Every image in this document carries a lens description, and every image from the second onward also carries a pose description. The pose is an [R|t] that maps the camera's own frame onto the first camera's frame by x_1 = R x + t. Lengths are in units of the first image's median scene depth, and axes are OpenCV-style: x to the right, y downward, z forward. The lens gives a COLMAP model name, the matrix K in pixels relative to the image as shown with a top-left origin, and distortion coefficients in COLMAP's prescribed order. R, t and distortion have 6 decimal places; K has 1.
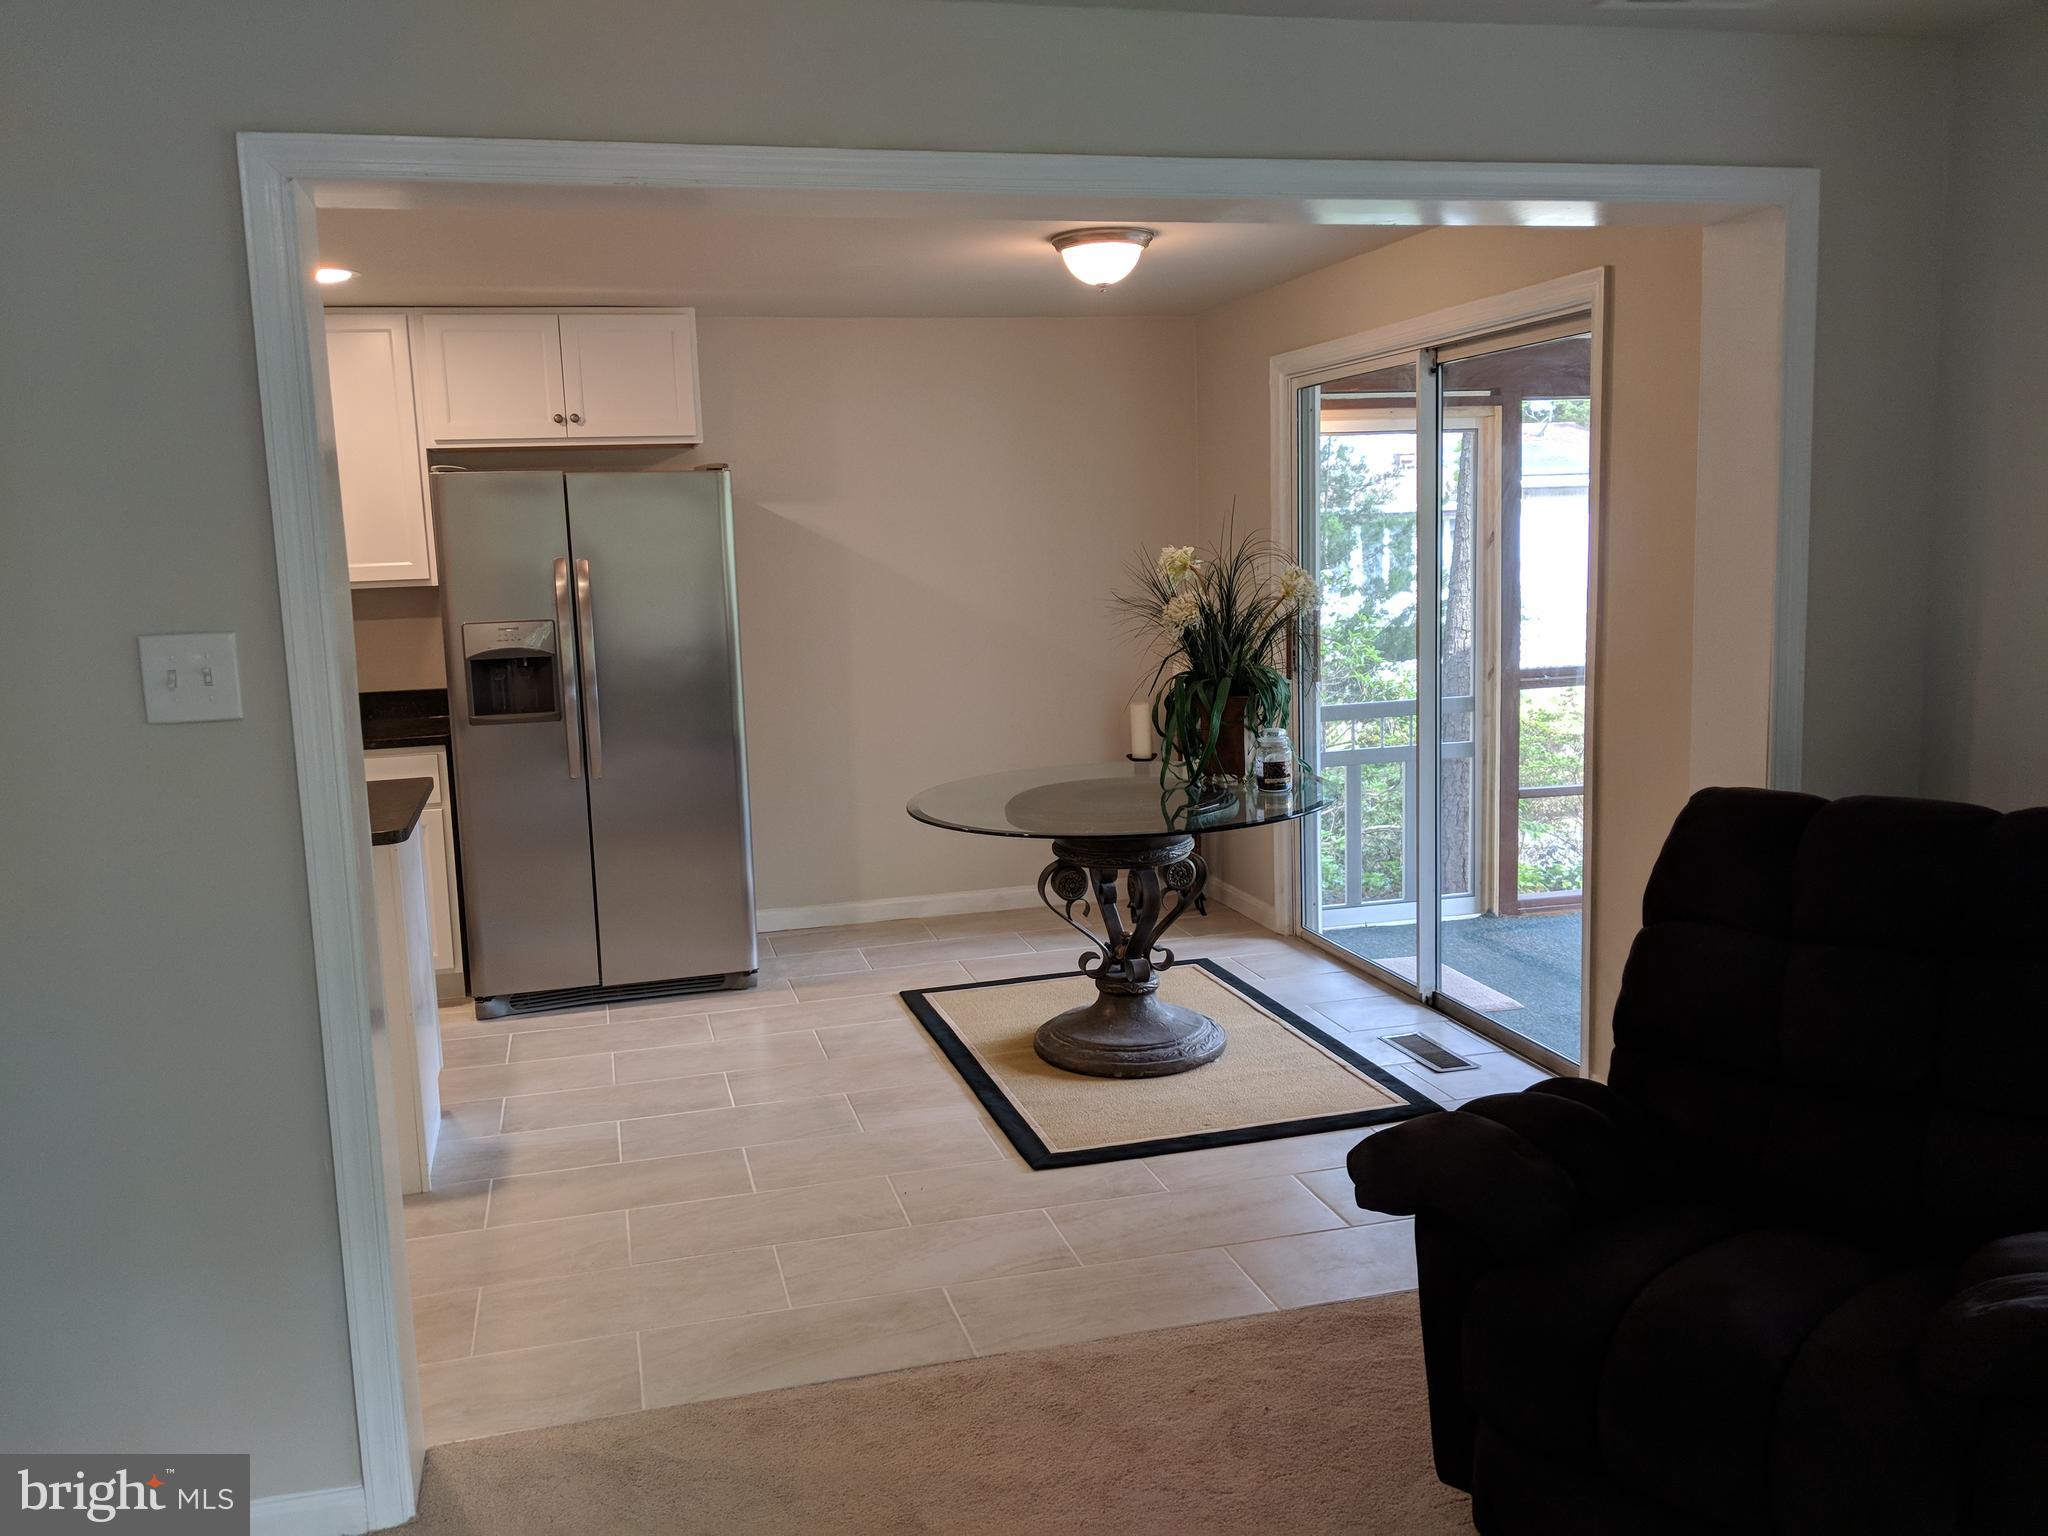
lens RADIAL K [[1621.6, 0, 1024.0], [0, 1621.6, 768.0], [0, 0, 1]] dist [0.115669, -0.162030]
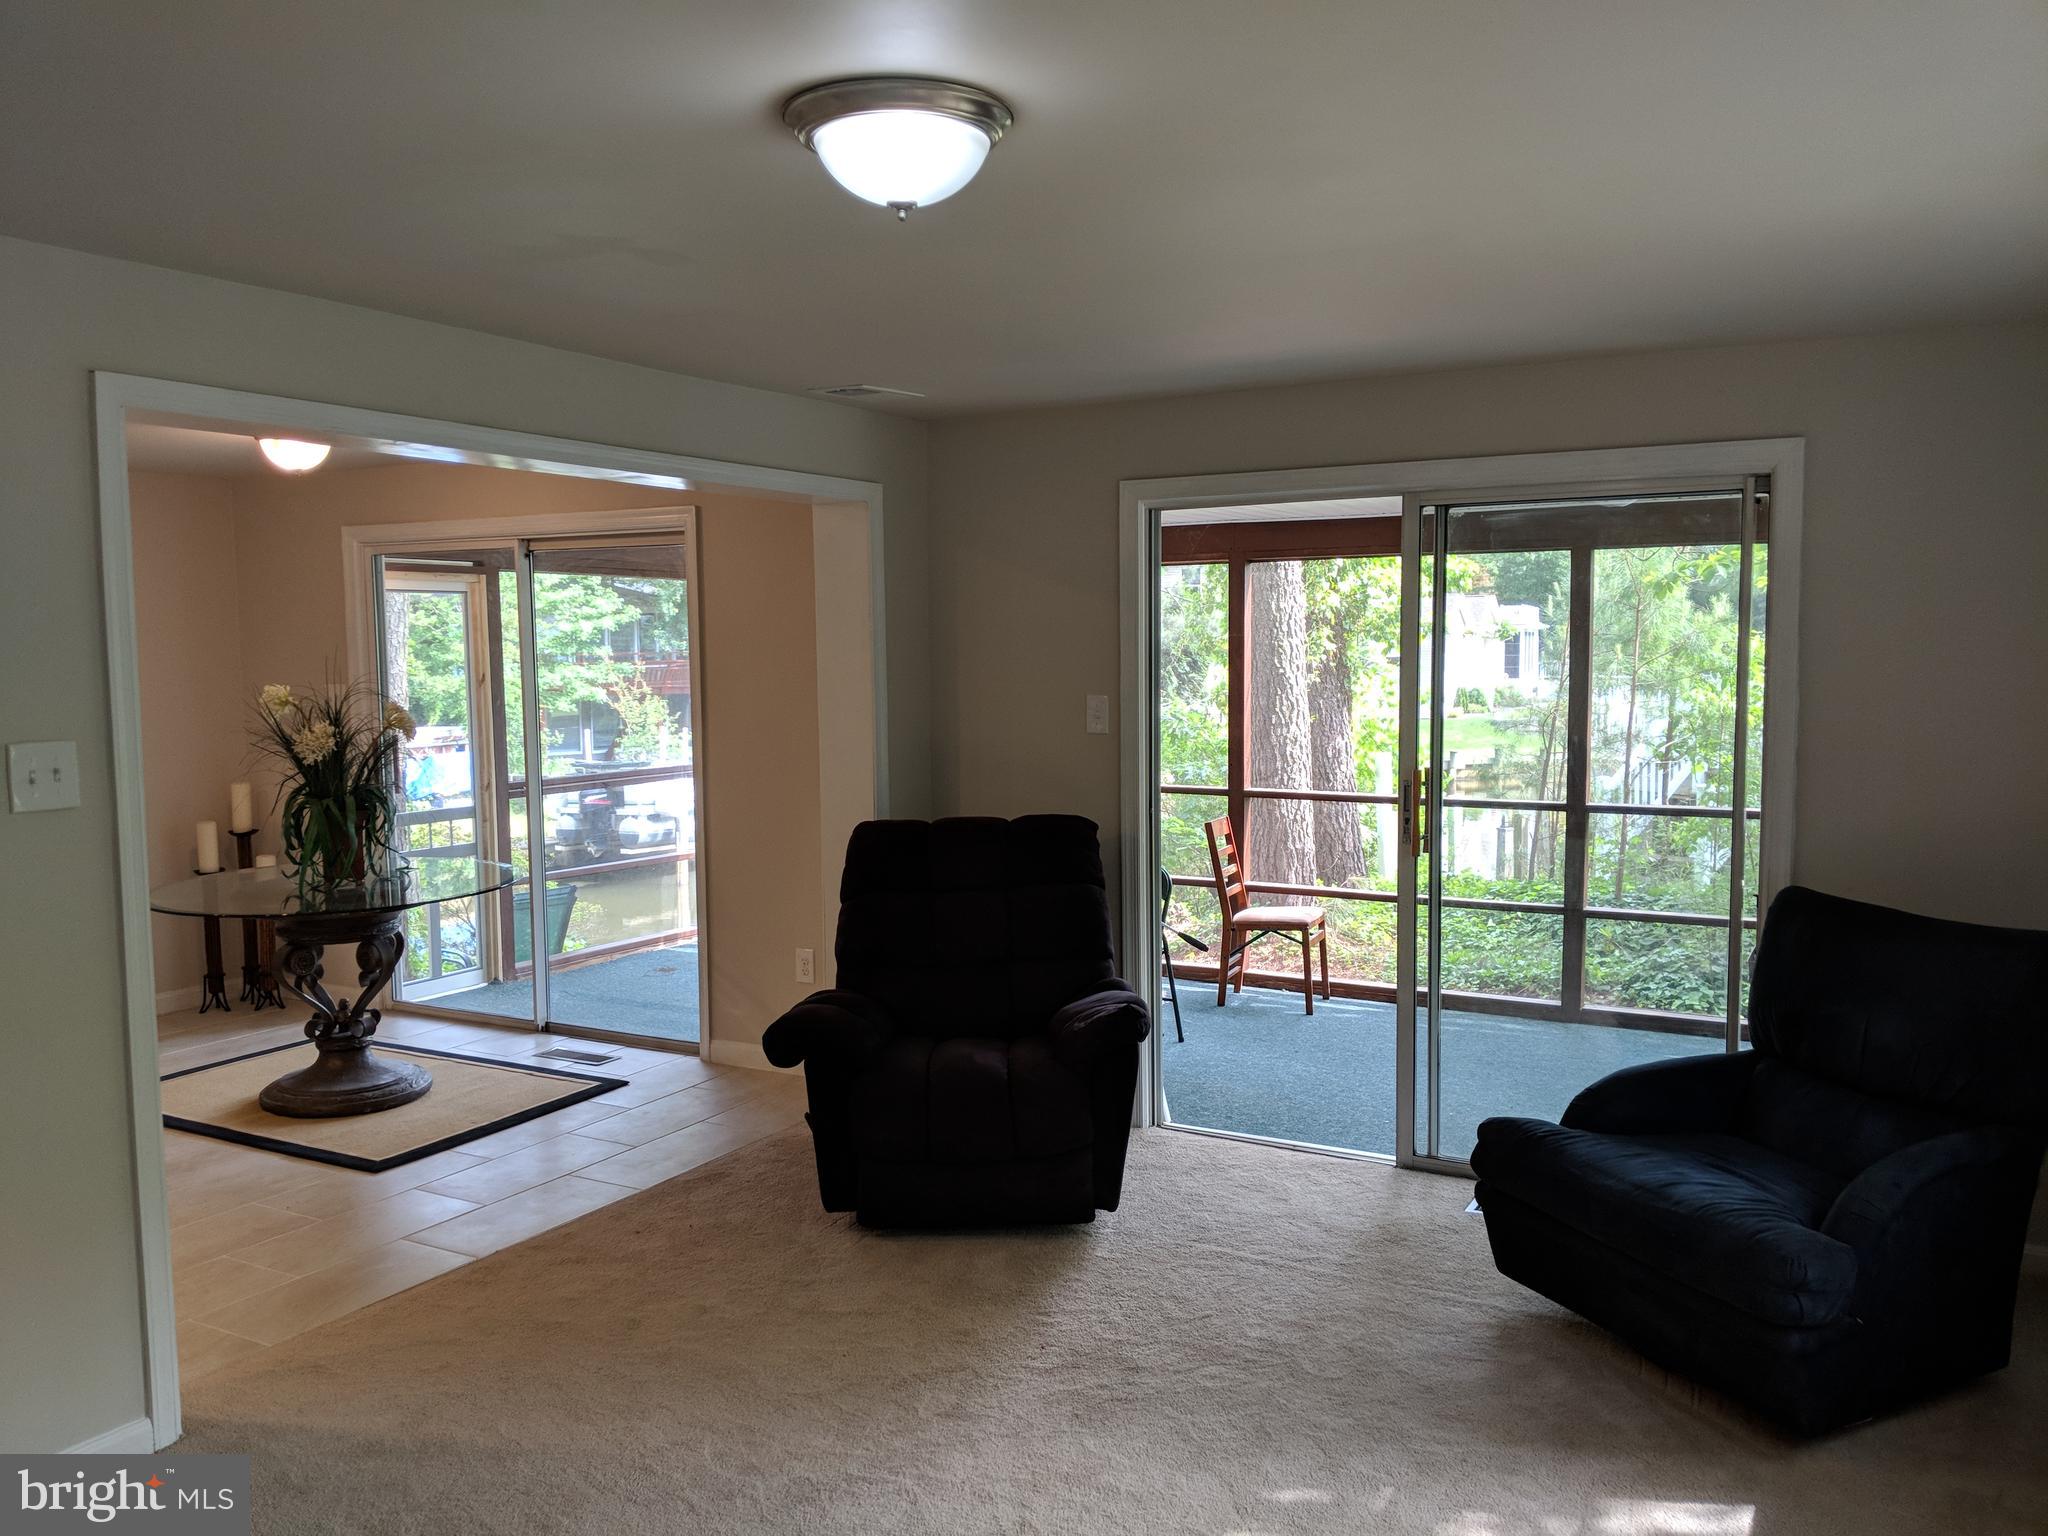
lens RADIAL K [[1621.6, 0, 1024.0], [0, 1621.6, 768.0], [0, 0, 1]] dist [0.115669, -0.162030]
pose [[0.697309, -0.027707, 0.716235, -0.469193], [0.089167, 0.994844, -0.048325, 0.036516], [-0.711203, 0.097562, 0.696184, -0.228604]]
